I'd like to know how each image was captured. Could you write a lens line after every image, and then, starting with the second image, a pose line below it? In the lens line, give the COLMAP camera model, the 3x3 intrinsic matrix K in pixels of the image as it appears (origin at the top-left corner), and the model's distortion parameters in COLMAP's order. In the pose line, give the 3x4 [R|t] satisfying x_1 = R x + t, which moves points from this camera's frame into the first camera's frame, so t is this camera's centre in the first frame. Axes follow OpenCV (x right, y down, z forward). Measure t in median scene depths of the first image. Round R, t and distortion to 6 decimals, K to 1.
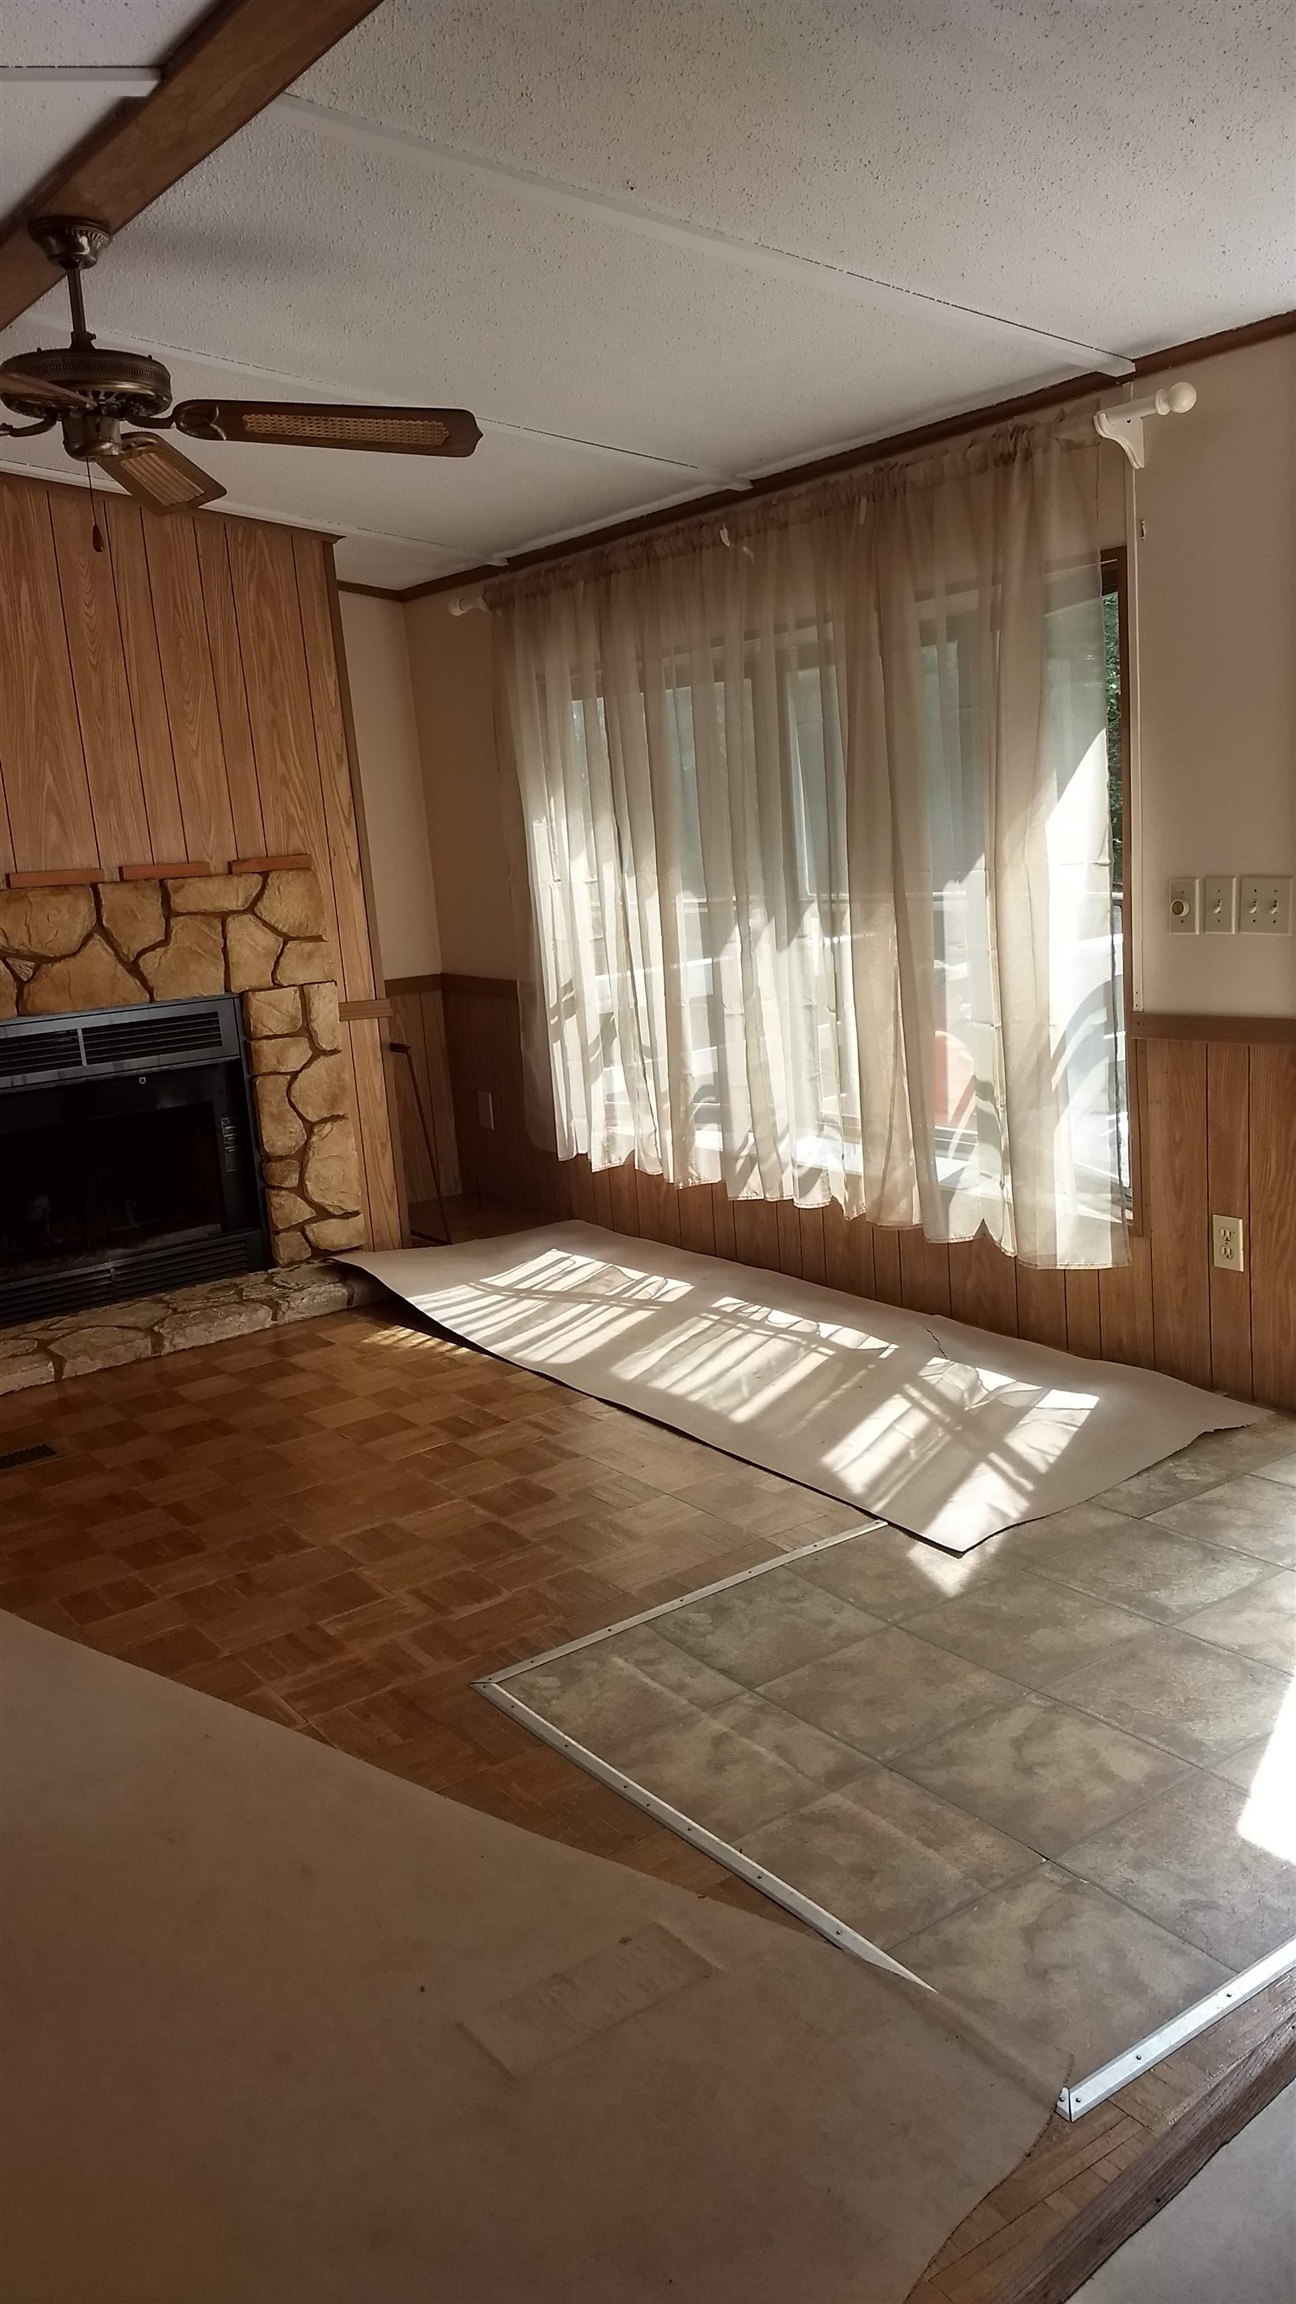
lens RADIAL K [[1762.3, 0, 648.0], [0, 1762.3, 1152.0], [0, 0, 1]] dist [0.229465, -0.404138]
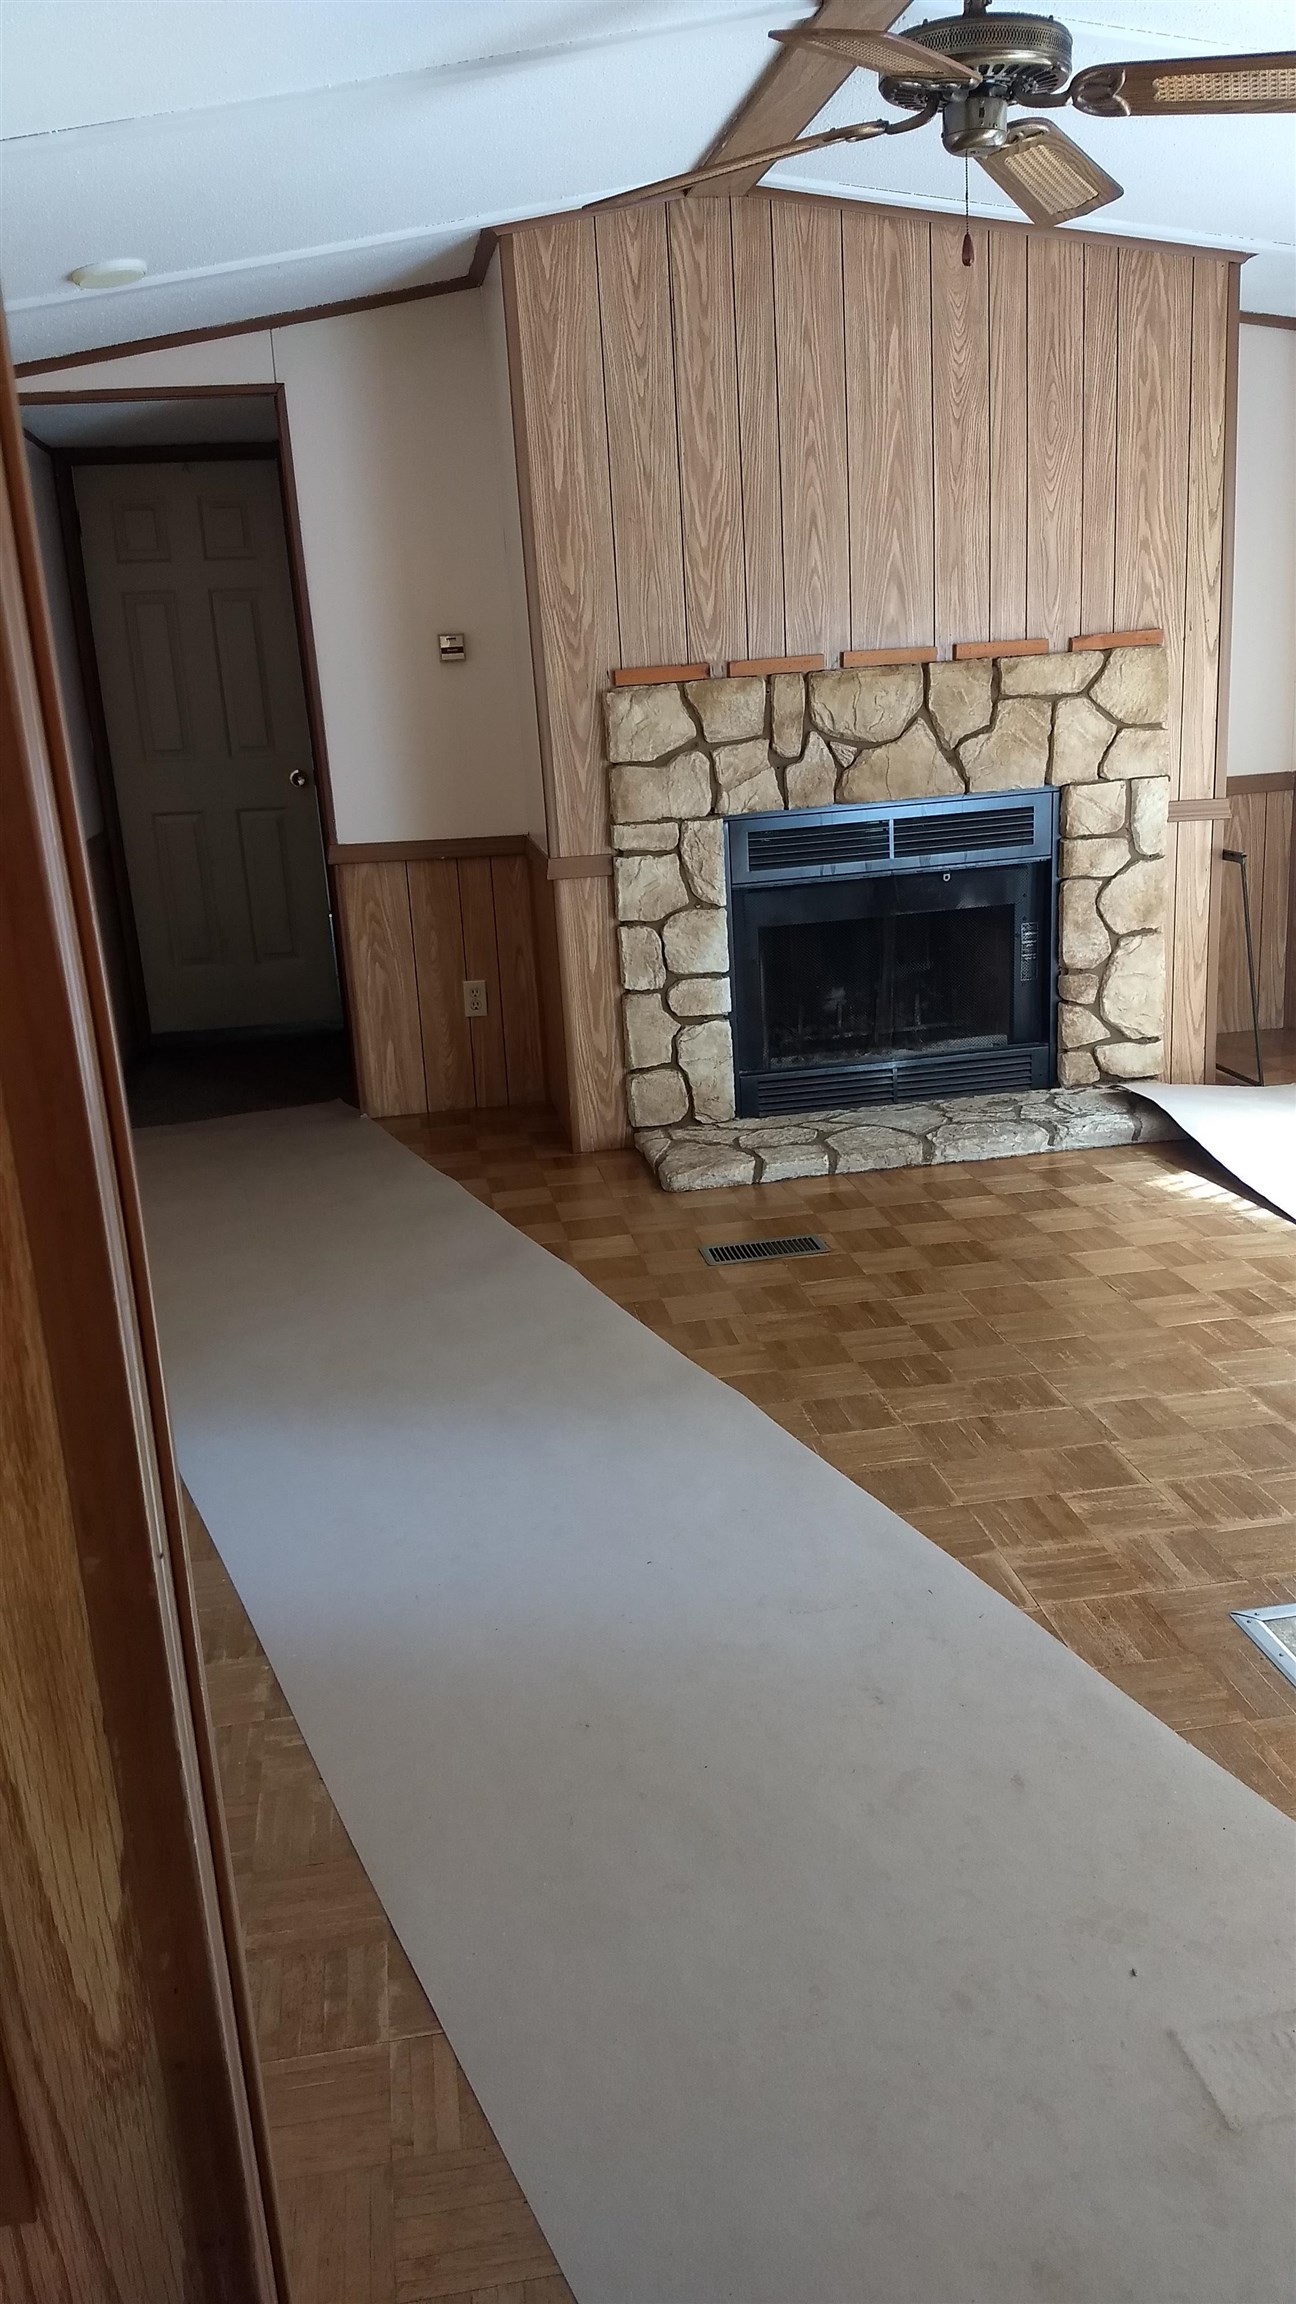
lens RADIAL K [[1727.1, 0, 650.3], [0, 1727.1, 1158.7], [0, 0, 1]] dist [0.253942, -0.481152]
pose [[0.898710, 0.138522, -0.416090, -0.015273], [-0.088386, 0.986546, 0.137530, -0.006461], [0.429543, -0.086823, 0.898863, 0.081824]]
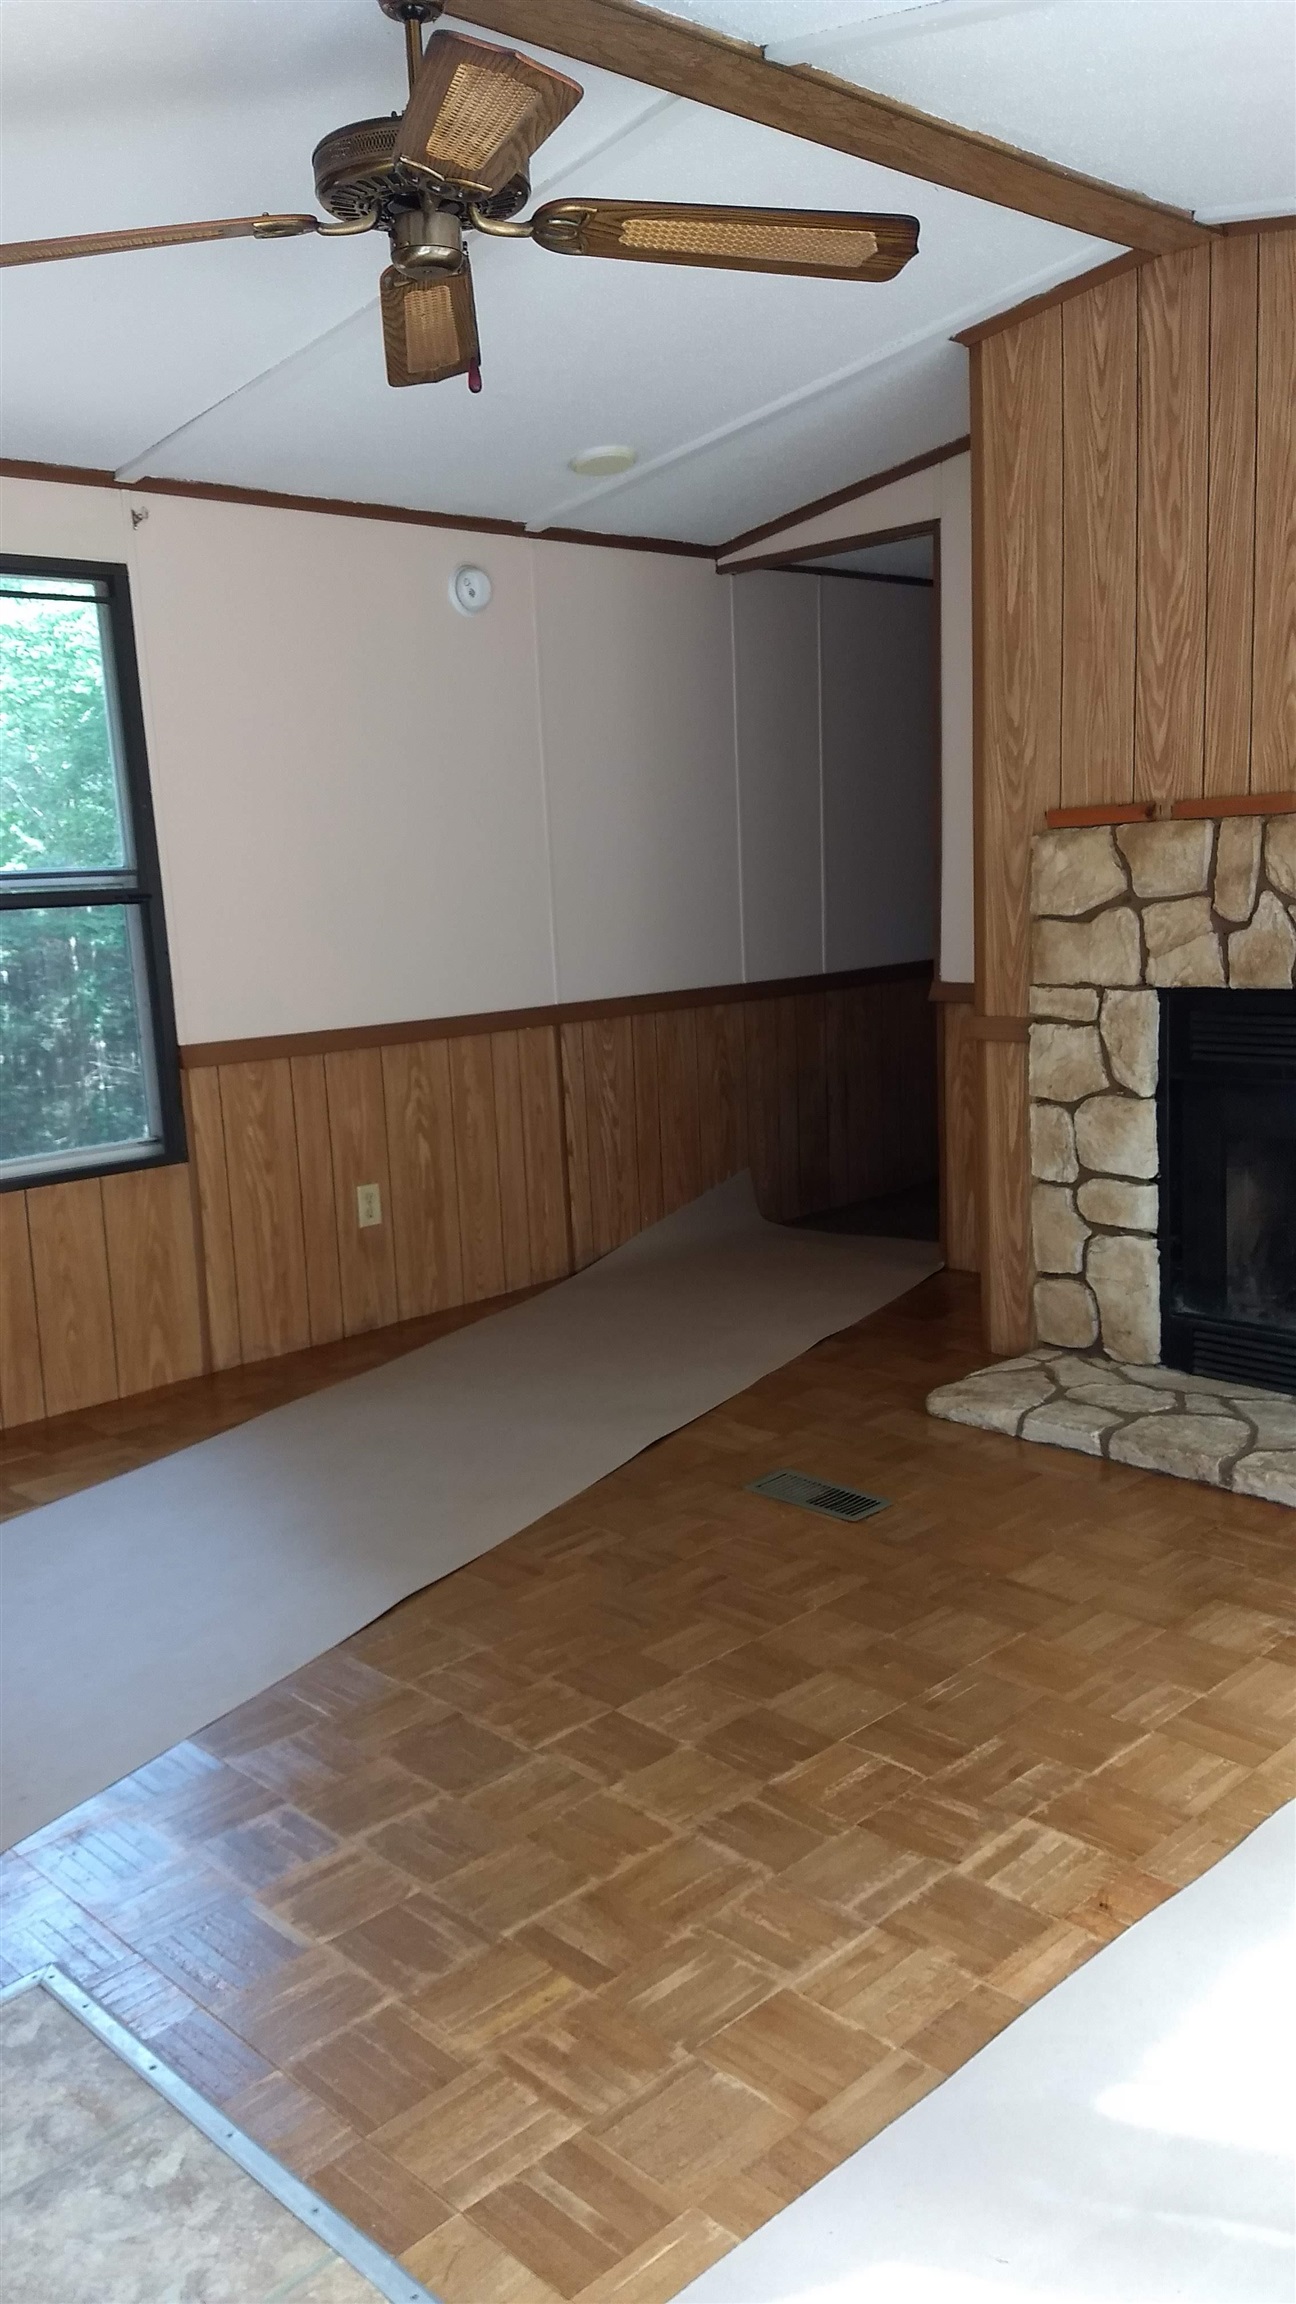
lens RADIAL K [[1762.3, 0, 648.0], [0, 1762.3, 1152.0], [0, 0, 1]] dist [0.229465, -0.404138]
pose [[0.156598, 0.232815, -0.959830, 0.349167], [-0.153012, 0.965806, 0.209300, -0.130551], [0.975738, 0.114090, 0.186867, 0.646638]]
